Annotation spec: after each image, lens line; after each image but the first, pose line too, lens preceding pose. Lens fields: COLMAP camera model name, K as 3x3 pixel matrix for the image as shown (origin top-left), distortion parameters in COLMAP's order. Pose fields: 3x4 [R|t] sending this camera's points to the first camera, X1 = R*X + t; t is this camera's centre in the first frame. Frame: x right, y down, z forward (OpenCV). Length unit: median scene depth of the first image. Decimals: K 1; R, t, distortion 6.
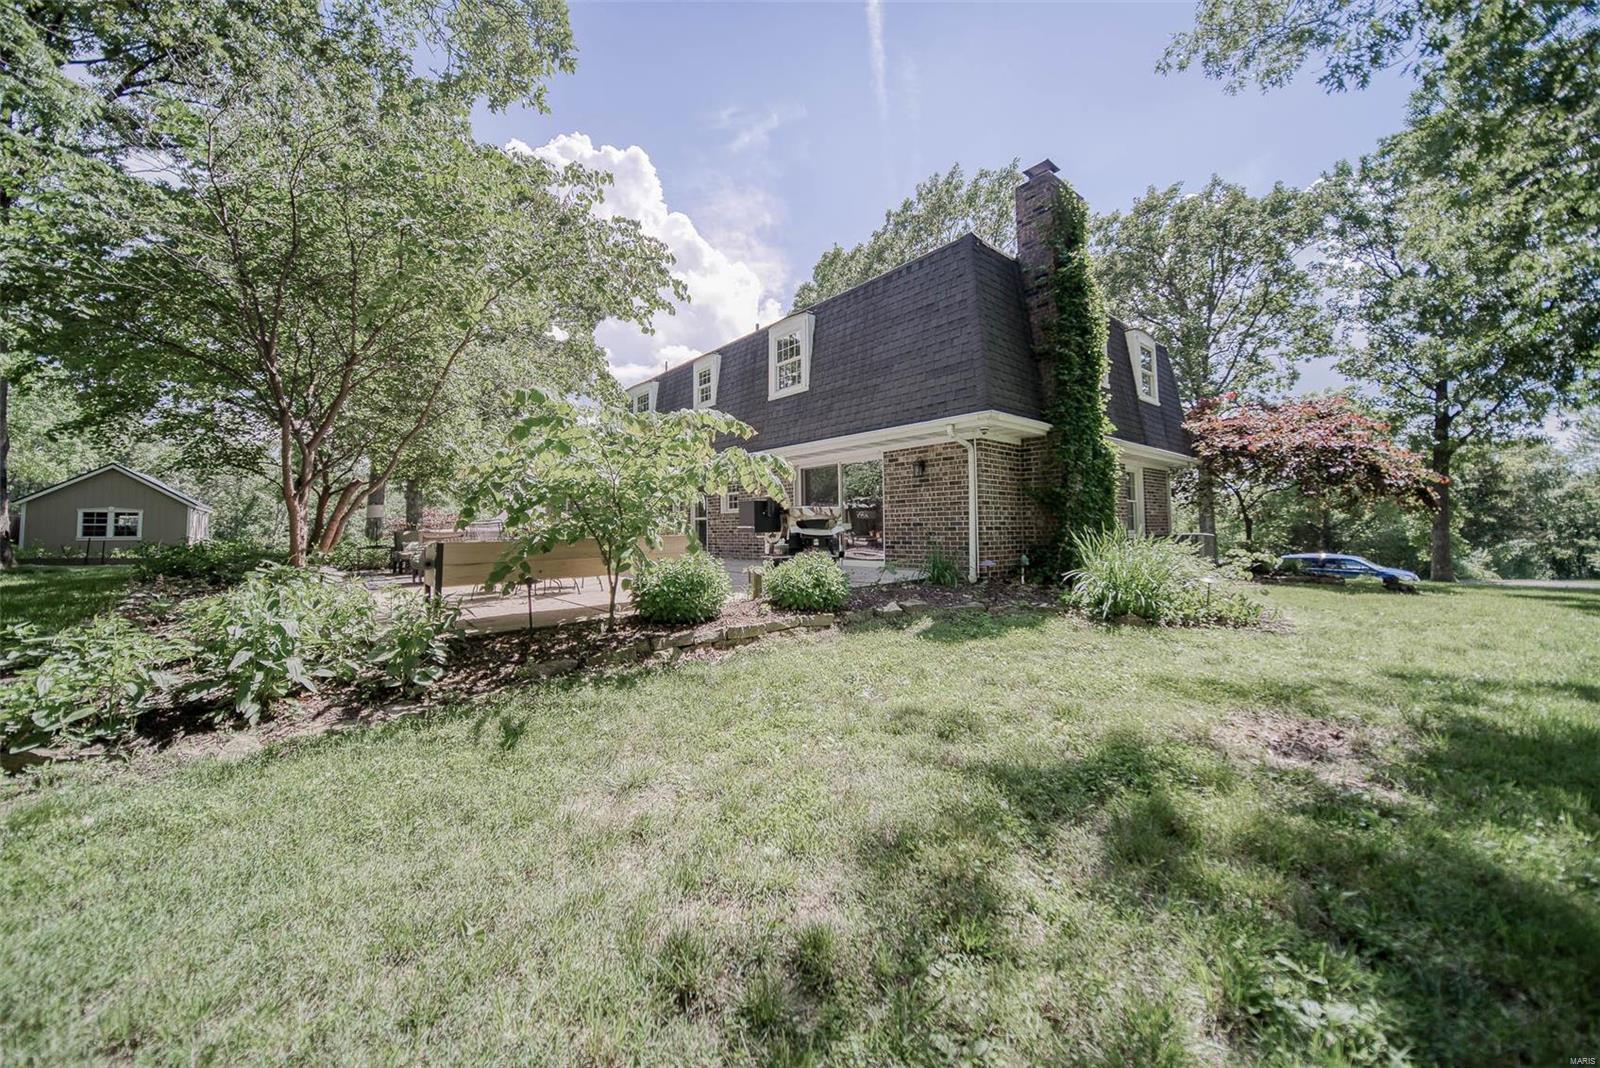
lens RADIAL K [[563.6, 0, 795.8], [0, 563.6, 535.0], [0, 0, 1]] dist [0.001852, -0.001018]
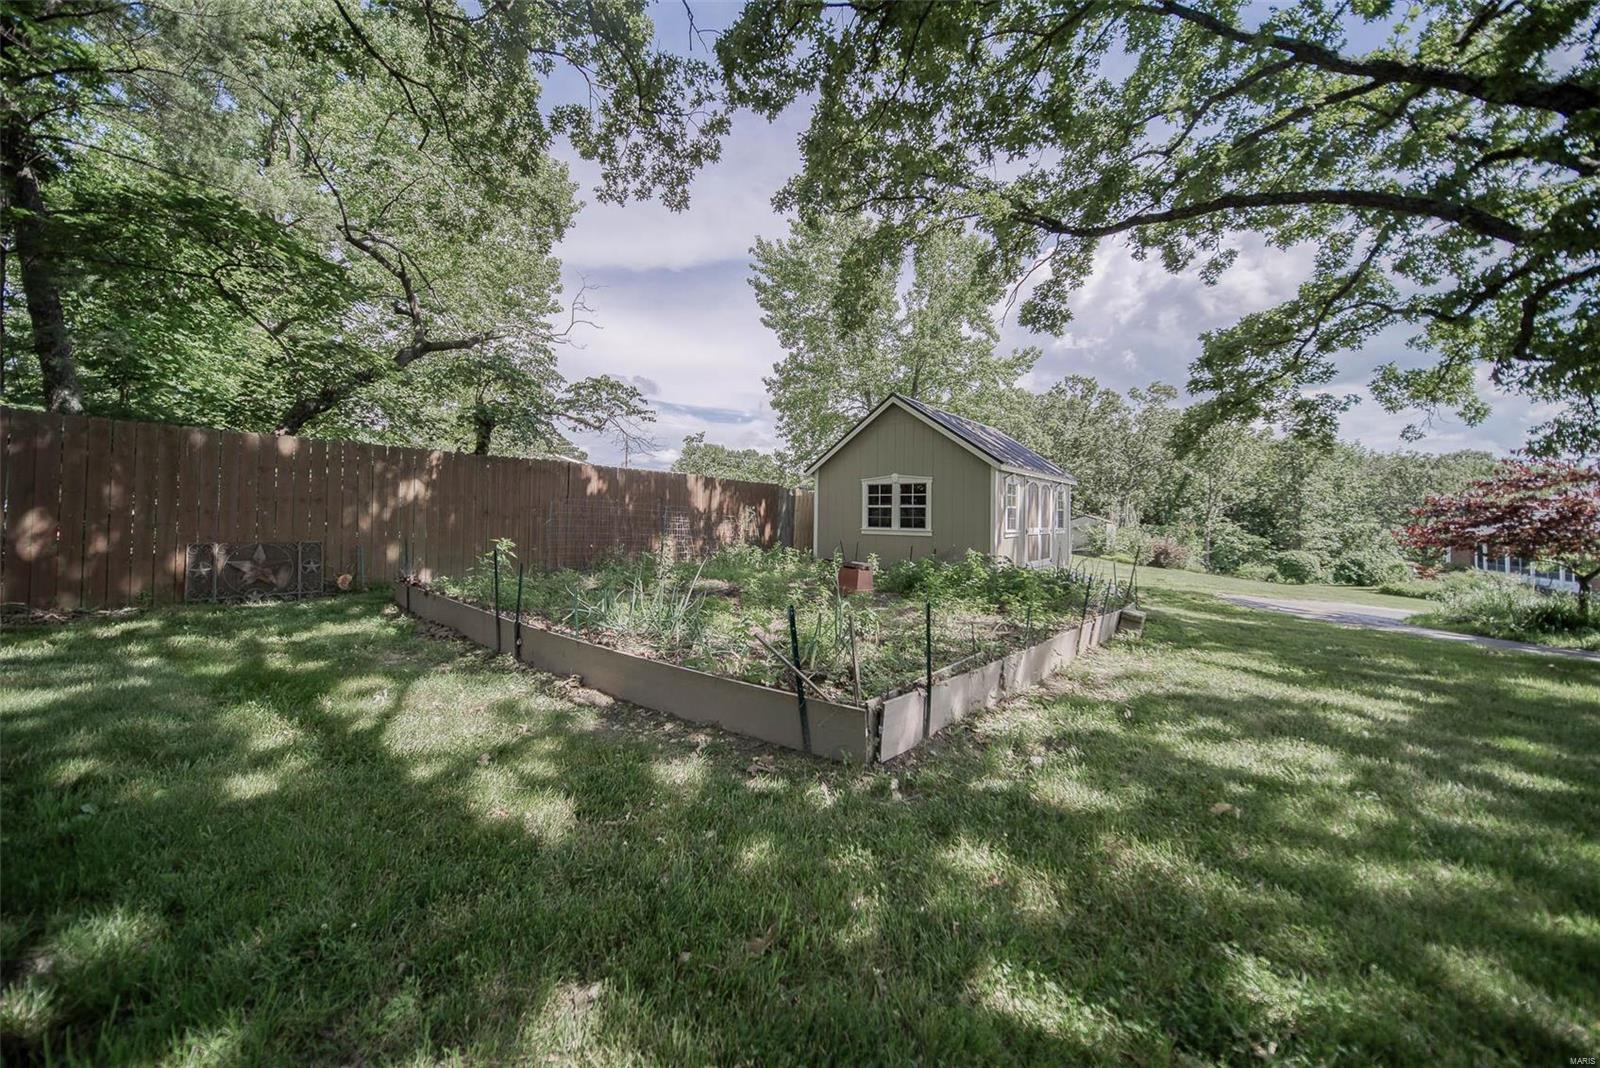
lens RADIAL K [[563.6, 0, 804.6], [0, 563.6, 527.0], [0, 0, 1]] dist [0.001852, -0.001018]
pose [[0.194736, 0.010095, -0.980804, -0.720468], [0.006516, 0.999912, 0.011585, -0.005696], [0.980834, -0.008647, 0.194653, 0.825517]]
